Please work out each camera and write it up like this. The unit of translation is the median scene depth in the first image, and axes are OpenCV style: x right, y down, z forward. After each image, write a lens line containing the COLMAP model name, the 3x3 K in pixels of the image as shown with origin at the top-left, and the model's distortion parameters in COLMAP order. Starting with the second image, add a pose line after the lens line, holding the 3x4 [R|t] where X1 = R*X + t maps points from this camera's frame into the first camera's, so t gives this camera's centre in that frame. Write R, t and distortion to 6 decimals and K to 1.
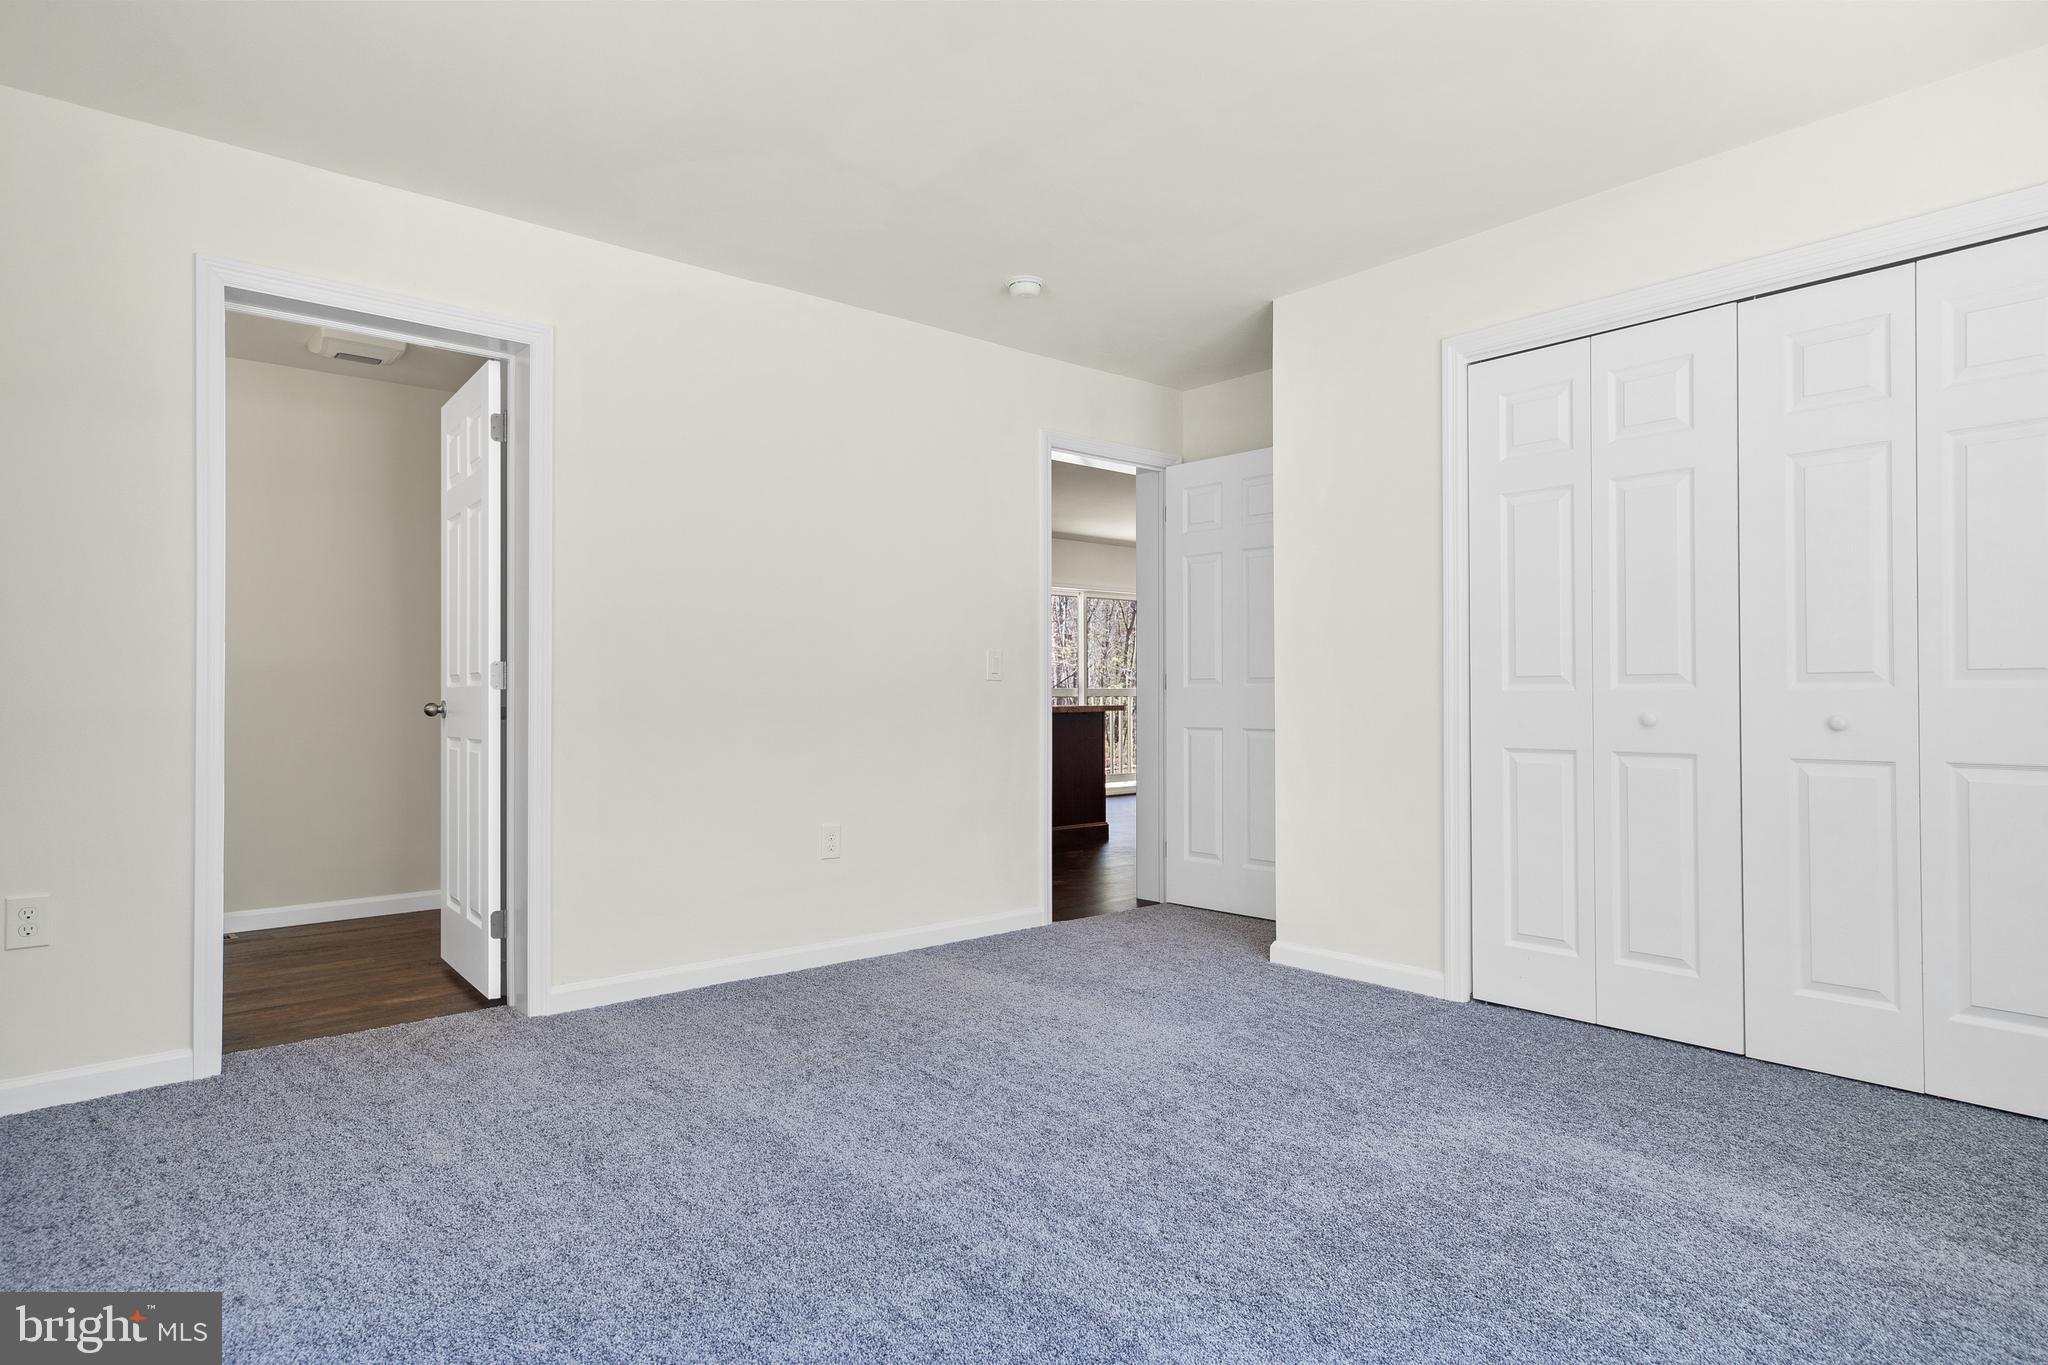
lens RADIAL K [[1155.0, 0, 1024.0], [0, 1155.0, 682.5], [0, 0, 1]] dist [0.004554, 0.000565]
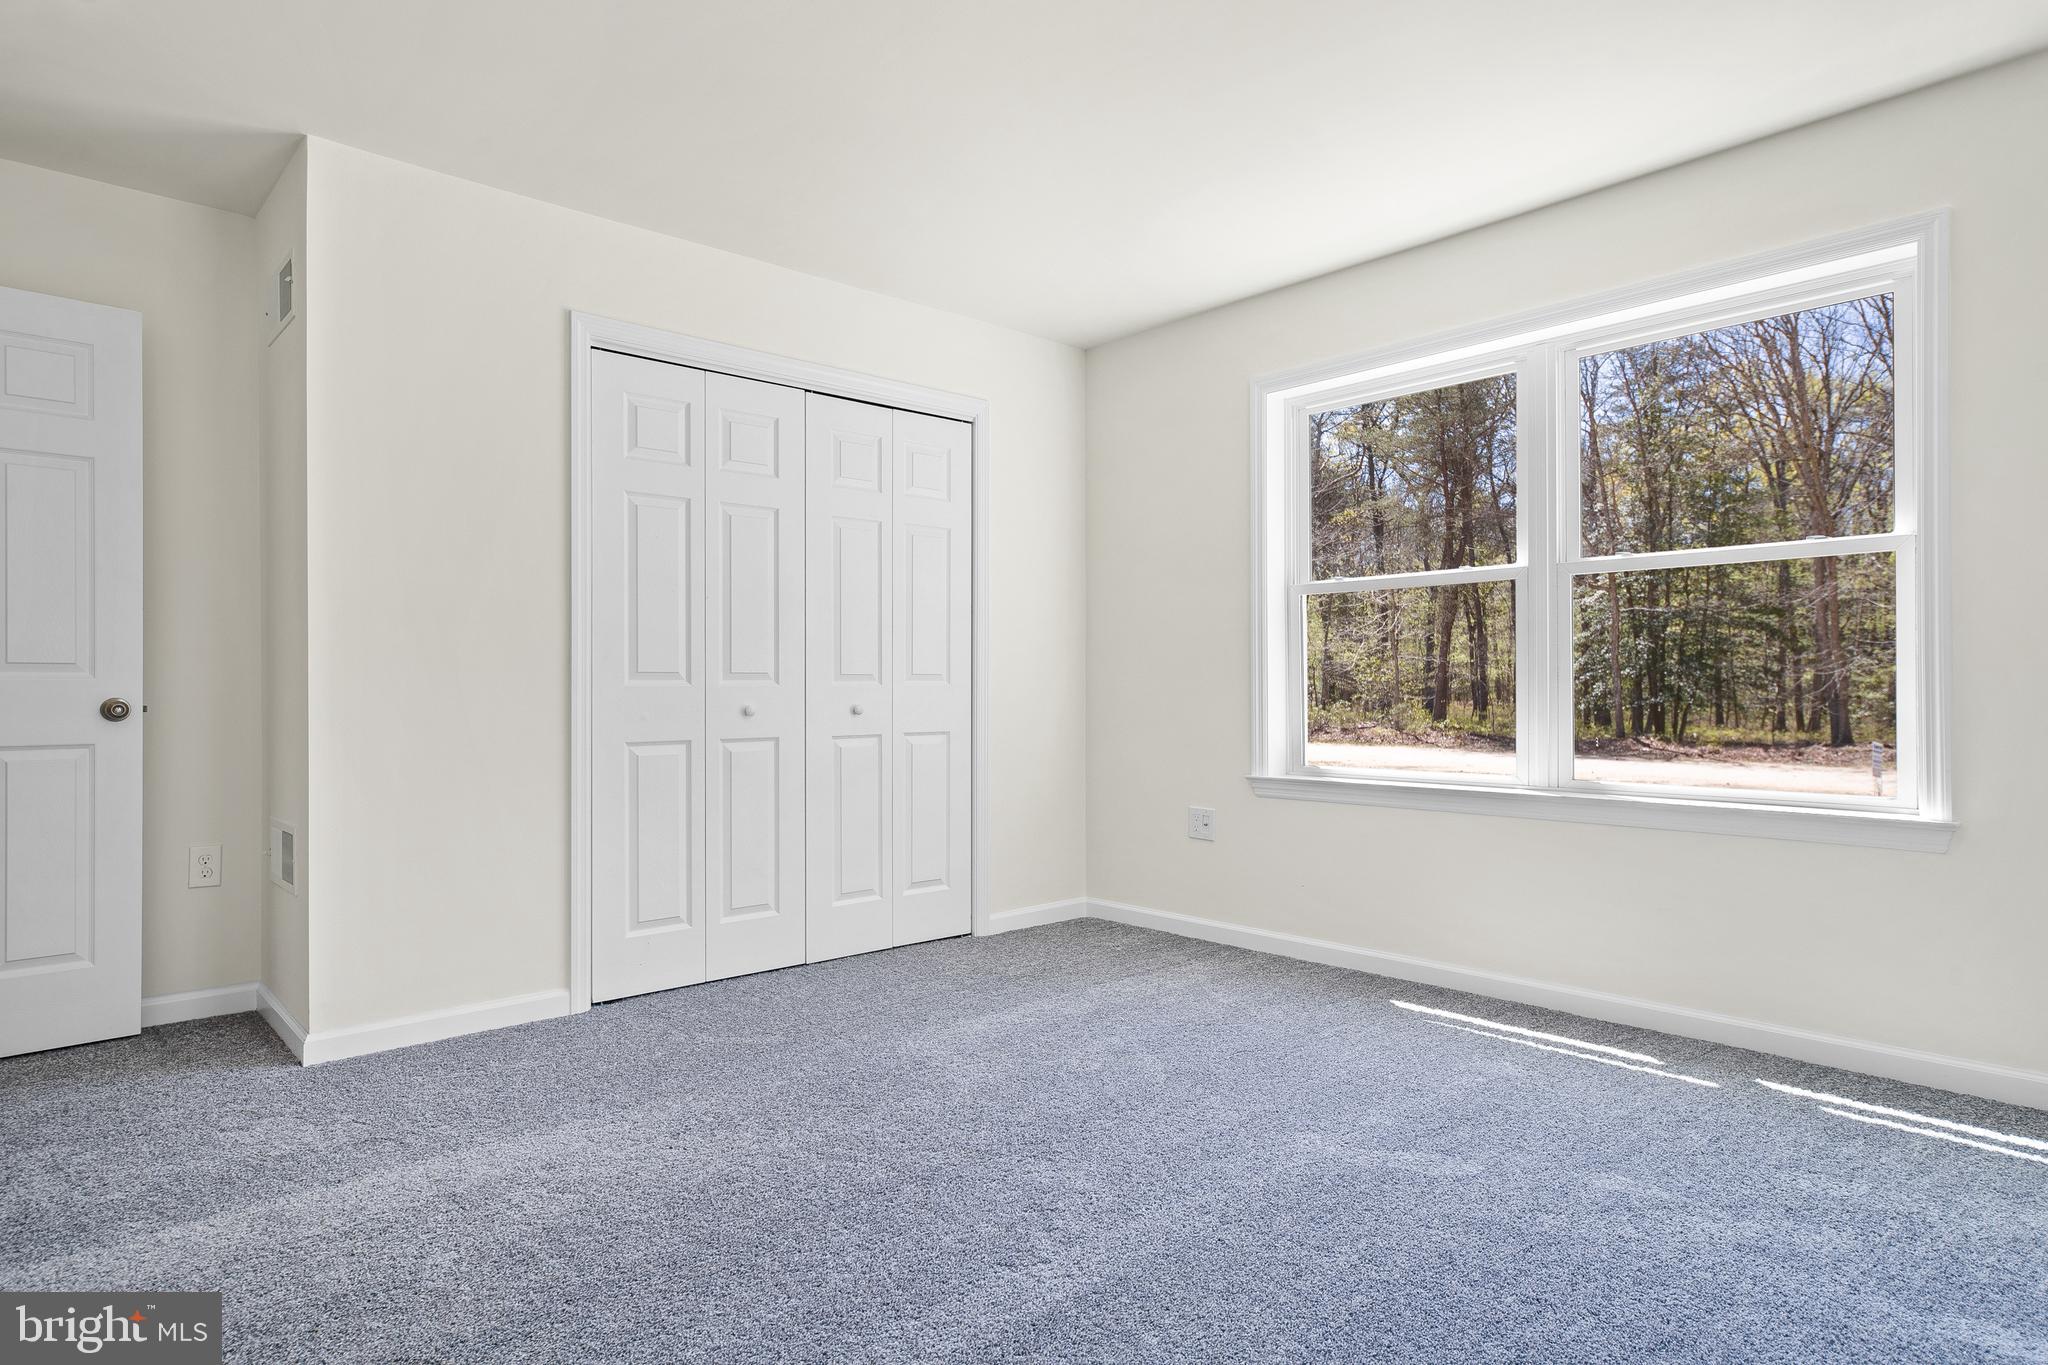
lens RADIAL K [[1155.0, 0, 1024.0], [0, 1155.0, 682.5], [0, 0, 1]] dist [0.004554, 0.000565]
pose [[-0.024885, 0.008388, 0.999655, -0.608516], [-0.009155, 0.999921, -0.008618, 0.009992], [-0.999648, -0.009366, -0.024806, 0.685804]]
